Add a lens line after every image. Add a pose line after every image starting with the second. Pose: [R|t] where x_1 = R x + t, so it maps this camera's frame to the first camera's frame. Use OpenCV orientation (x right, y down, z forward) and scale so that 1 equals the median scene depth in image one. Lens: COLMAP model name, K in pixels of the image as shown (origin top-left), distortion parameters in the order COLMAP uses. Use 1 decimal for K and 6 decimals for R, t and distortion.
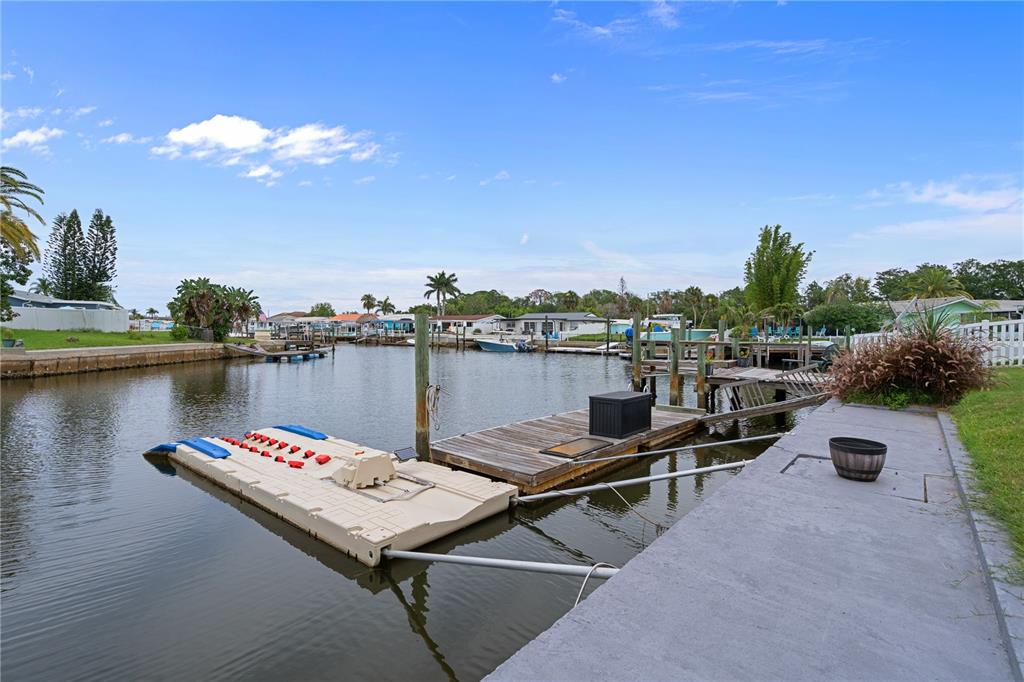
lens RADIAL K [[503.5, 0, 512.0], [0, 503.5, 341.0], [0, 0, 1]] dist [-0.001395, -0.000684]
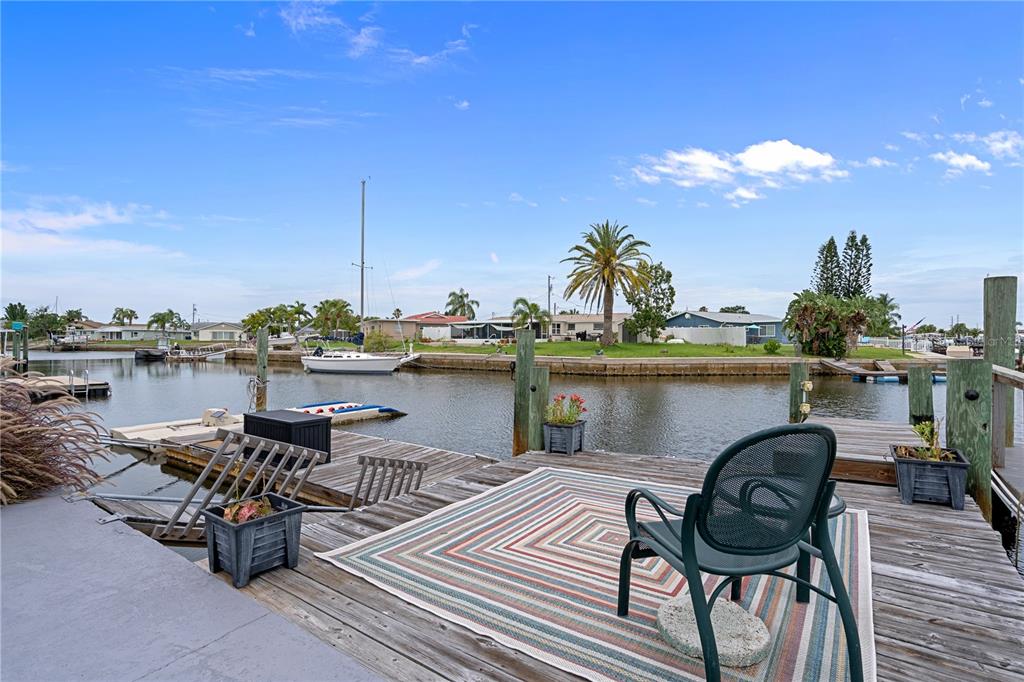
lens RADIAL K [[480.2, 0, 498.5], [0, 480.2, 323.8], [0, 0, 1]] dist [-0.002020, -0.000045]
pose [[0.032143, -0.045998, -0.998424, 0.373981], [-0.020224, 0.998706, -0.046662, -0.006822], [0.999279, 0.021692, 0.031171, 0.511062]]
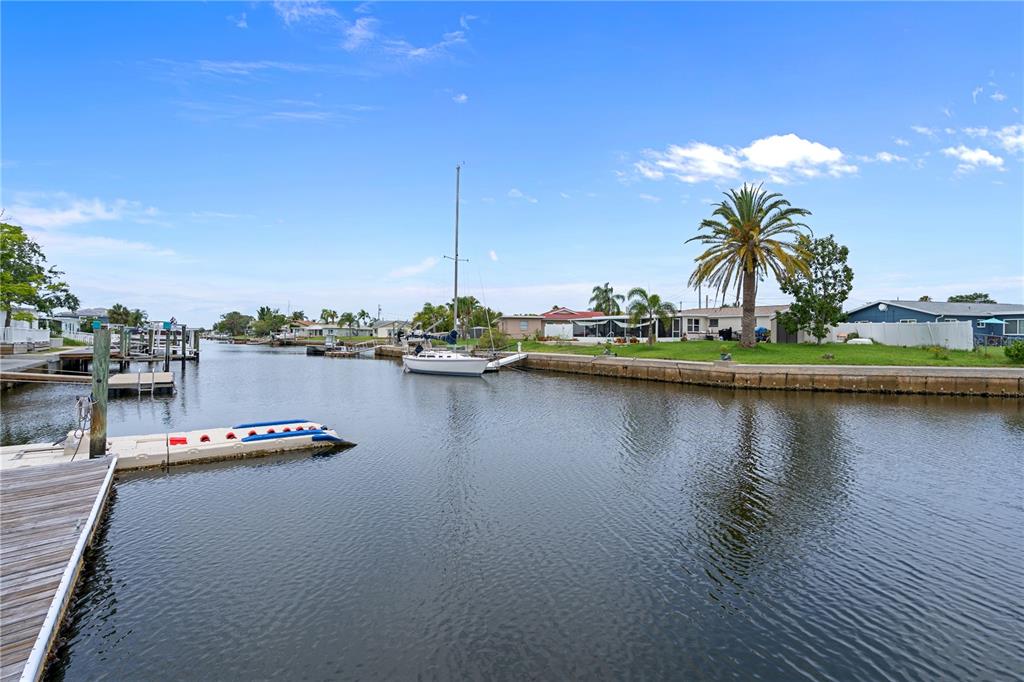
lens RADIAL K [[480.1, 0, 510.0], [0, 480.1, 324.4], [0, 0, 1]] dist [0.001942, 0.000197]
pose [[-0.279647, -0.037313, -0.959378, 0.167153], [-0.025612, 0.999179, -0.031395, -0.018433], [0.959761, 0.015792, -0.280373, 0.662597]]
